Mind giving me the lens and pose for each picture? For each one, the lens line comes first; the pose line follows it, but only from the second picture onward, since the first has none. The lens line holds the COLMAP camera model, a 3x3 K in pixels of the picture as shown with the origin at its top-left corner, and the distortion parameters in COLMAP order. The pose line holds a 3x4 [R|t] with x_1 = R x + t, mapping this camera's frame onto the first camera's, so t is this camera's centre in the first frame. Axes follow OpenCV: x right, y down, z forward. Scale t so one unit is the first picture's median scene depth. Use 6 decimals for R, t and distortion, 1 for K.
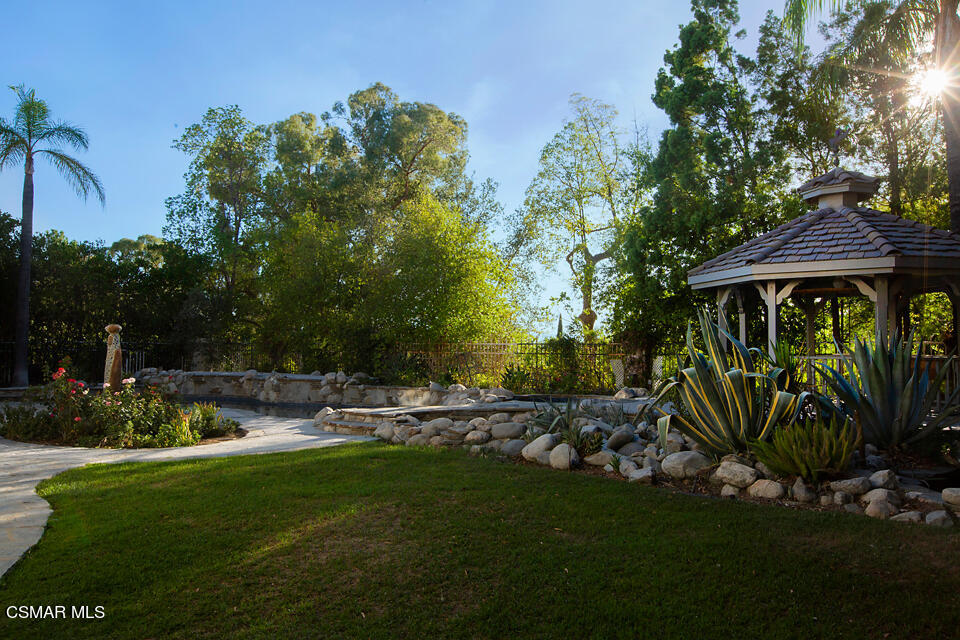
lens RADIAL K [[747.0, 0, 480.0], [0, 747.0, 320.0], [0, 0, 1]] dist [-0.000125, 0.000216]
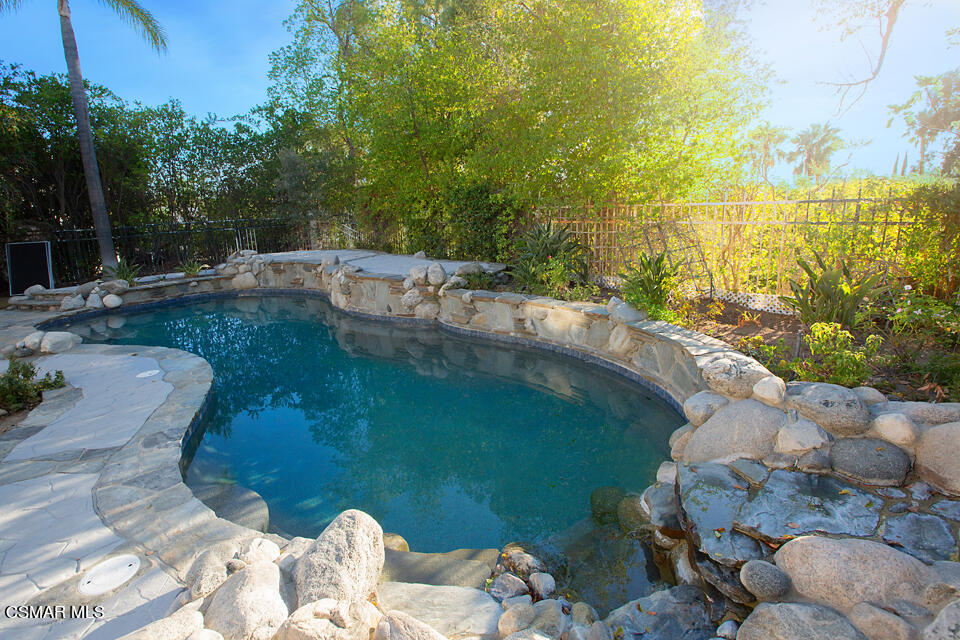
lens RADIAL K [[467.3, 0, 480.0], [0, 467.3, 320.0], [0, 0, 1]] dist [-0.042053, 0.000123]
pose [[0.975048, 0.008973, -0.221811, -0.068210], [0.051460, 0.962830, 0.265162, 0.016463], [0.215945, -0.269961, 0.938344, 0.612462]]
